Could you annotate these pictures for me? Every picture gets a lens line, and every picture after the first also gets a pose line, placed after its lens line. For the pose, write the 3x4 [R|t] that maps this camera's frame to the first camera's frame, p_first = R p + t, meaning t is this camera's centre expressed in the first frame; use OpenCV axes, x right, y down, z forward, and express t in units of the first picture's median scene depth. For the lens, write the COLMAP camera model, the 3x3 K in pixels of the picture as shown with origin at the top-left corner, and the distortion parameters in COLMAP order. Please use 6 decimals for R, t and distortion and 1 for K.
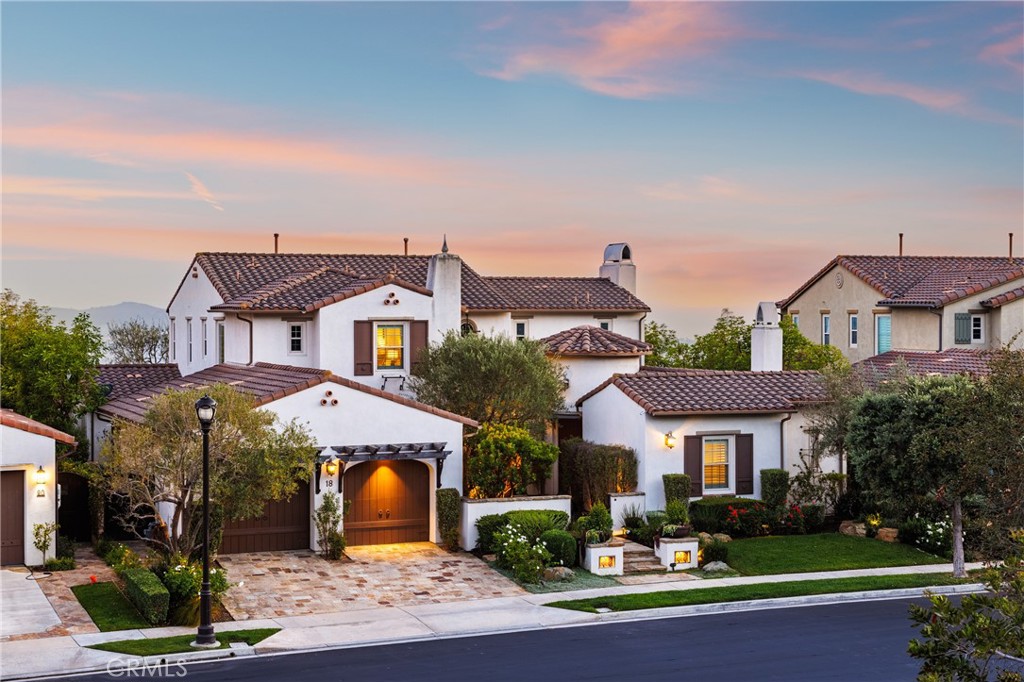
lens RADIAL K [[1660.3, 0, 512.0], [0, 1660.3, 341.7], [0, 0, 1]] dist [0.026832, 0.000000]
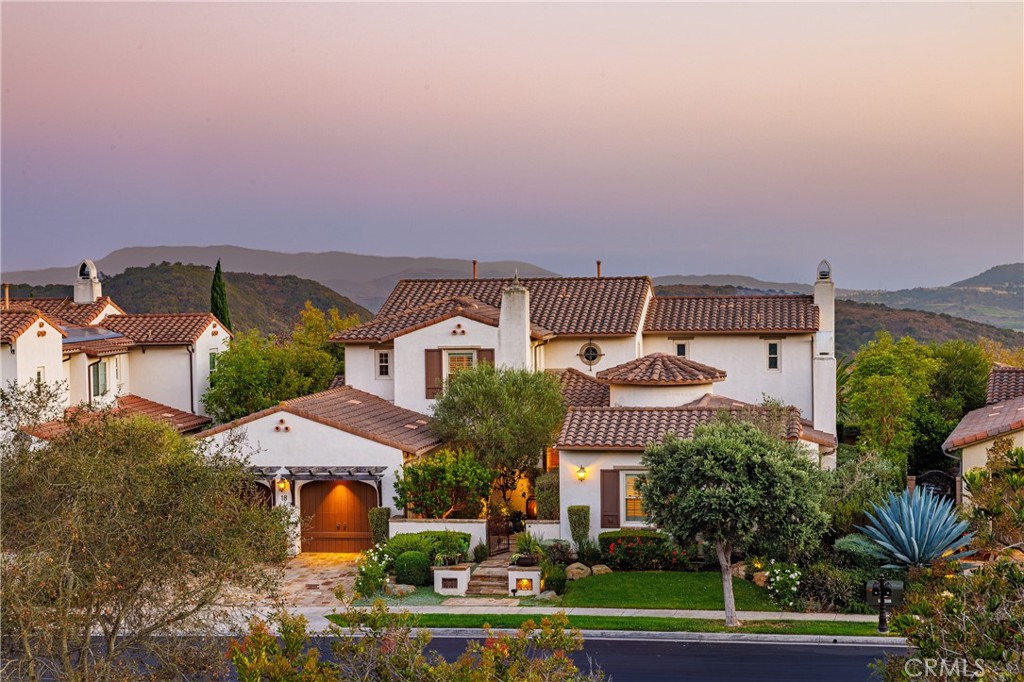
lens RADIAL K [[1792.9, 0, 511.9], [0, 1792.9, 339.8], [0, 0, 1]] dist [0.030837, 0.000000]
pose [[0.858623, 0.009013, -0.512529, 0.635834], [0.002283, 0.999768, 0.021405, -0.049772], [0.512603, -0.019549, 0.858403, -0.001182]]
